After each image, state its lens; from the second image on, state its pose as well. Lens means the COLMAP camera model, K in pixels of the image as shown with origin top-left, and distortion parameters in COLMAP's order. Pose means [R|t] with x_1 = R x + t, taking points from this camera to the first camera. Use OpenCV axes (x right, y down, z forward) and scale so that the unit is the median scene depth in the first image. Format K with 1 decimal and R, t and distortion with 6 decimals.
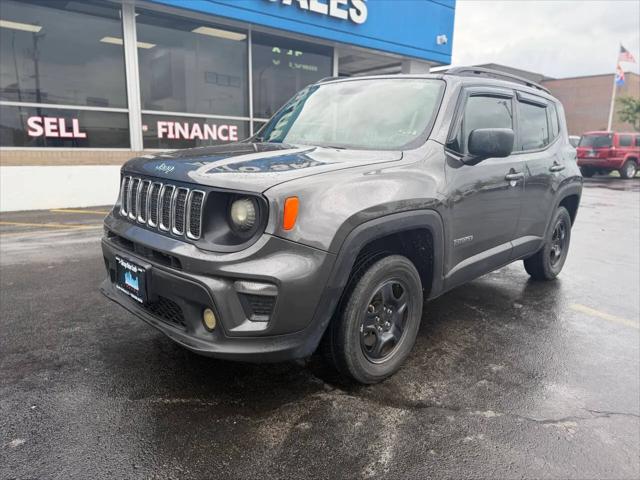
lens RADIAL K [[451.7, 0, 319.5], [0, 451.7, 234.3], [0, 0, 1]] dist [0.010577, -0.011550]
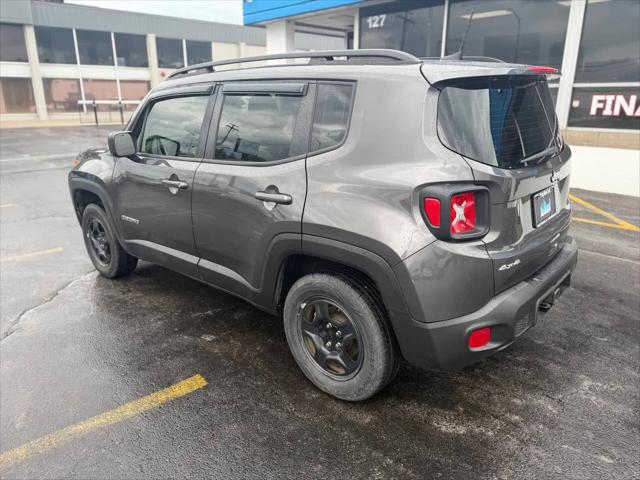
lens RADIAL K [[451.7, 0, 323.9], [0, 451.7, 234.4], [0, 0, 1]] dist [0.010577, -0.011550]
pose [[0.058912, 0.266713, -0.961974, 1.304316], [-0.188684, 0.949252, 0.251631, -0.304723], [0.980269, 0.166685, 0.106247, 1.158084]]
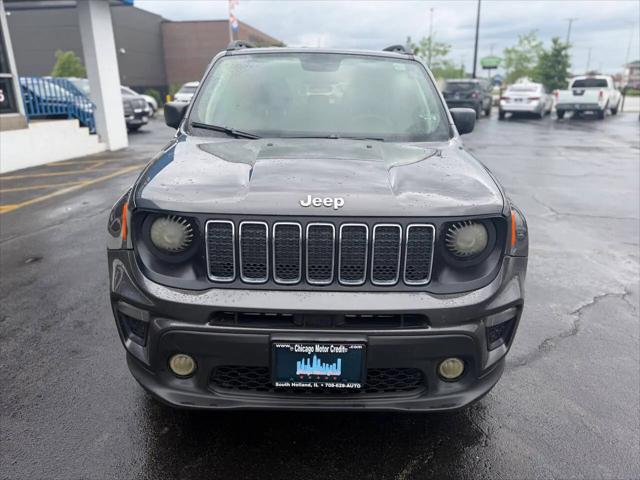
lens RADIAL K [[451.7, 0, 317.1], [0, 451.7, 237.3], [0, 0, 1]] dist [0.010577, -0.011550]
pose [[0.715694, -0.238004, 0.656610, -0.558477], [0.153025, 0.970738, 0.185072, -0.150968], [-0.681444, -0.031977, 0.731172, 0.331879]]
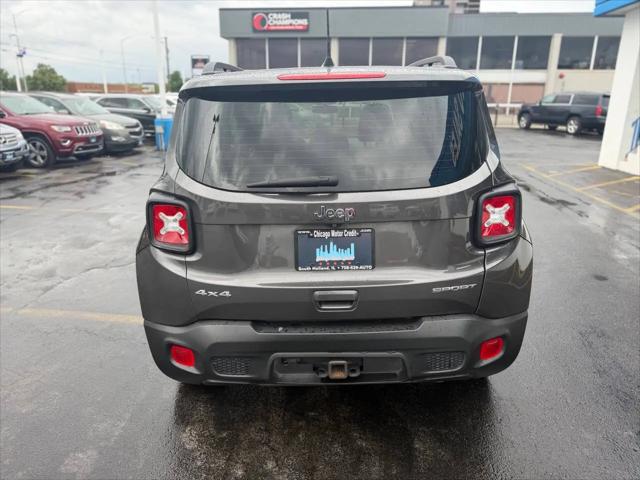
lens RADIAL K [[451.7, 0, 325.7], [0, 451.7, 241.9], [0, 0, 1]] dist [0.010577, -0.011550]
pose [[-0.706689, 0.187335, -0.682273, 1.013857], [-0.155170, 0.899797, 0.407784, -0.461318], [0.690299, 0.394045, -0.606808, 1.874605]]
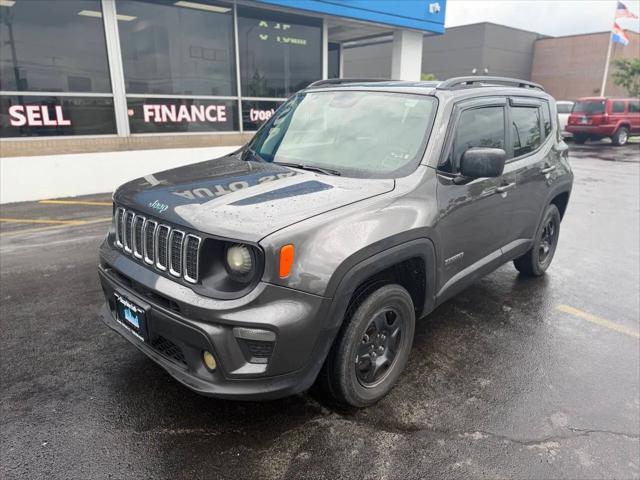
lens RADIAL K [[451.7, 0, 319.6], [0, 451.7, 240.3], [0, 0, 1]] dist [0.010577, -0.011550]
pose [[0.999653, -0.020943, 0.016006, -0.001897], [0.019395, 0.995627, 0.091380, -0.105686], [-0.017850, -0.091038, 0.995687, -0.007064]]
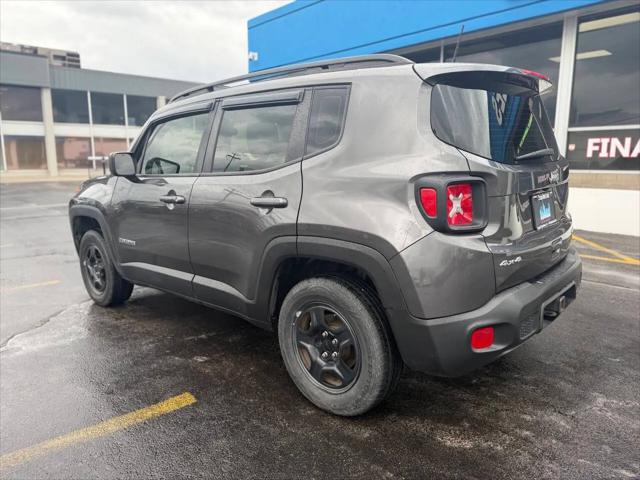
lens RADIAL K [[451.7, 0, 322.2], [0, 451.7, 236.1], [0, 0, 1]] dist [0.010577, -0.011550]
pose [[0.049416, 0.146795, -0.987932, 1.308759], [-0.187056, 0.972998, 0.135219, -0.225834], [0.981105, 0.178117, 0.075541, 1.183701]]
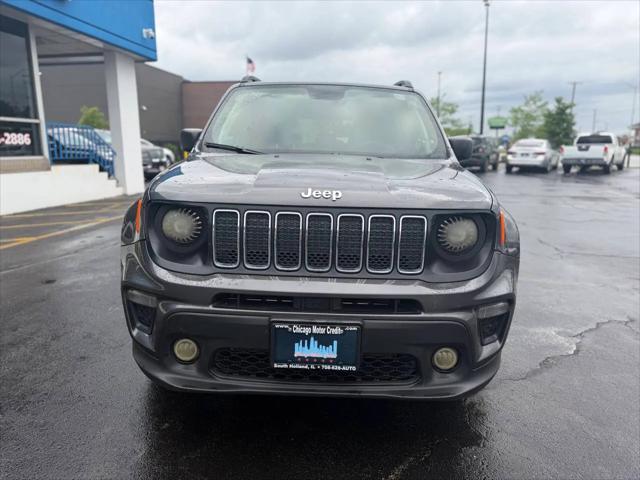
lens RADIAL K [[451.7, 0, 319.9], [0, 451.7, 241.3], [0, 0, 1]] dist [0.010577, -0.011550]
pose [[0.730011, -0.154396, 0.665767, -0.585319], [0.141619, 0.987178, 0.073648, -0.082870], [-0.668602, 0.040521, 0.742516, 0.298636]]
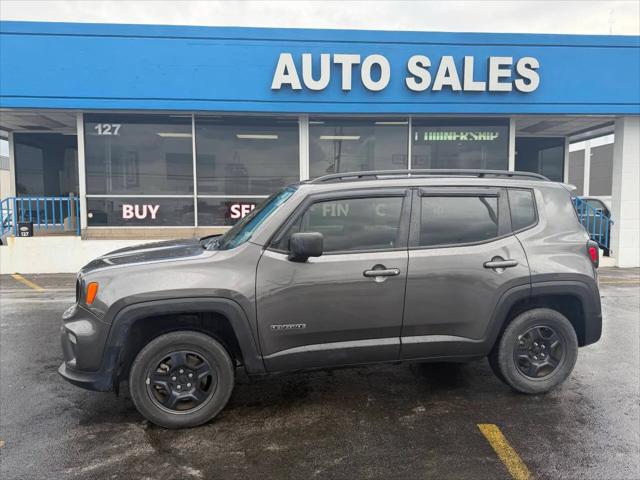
lens RADIAL K [[451.1, 0, 320.0], [0, 451.1, 238.5], [0, 0, 1]] dist [0.020400, -0.020679]
pose [[0.815925, 0.014804, -0.577969, 0.859702], [-0.089666, 0.990817, -0.101203, -0.084599], [0.571163, 0.134398, 0.809759, 0.079103]]
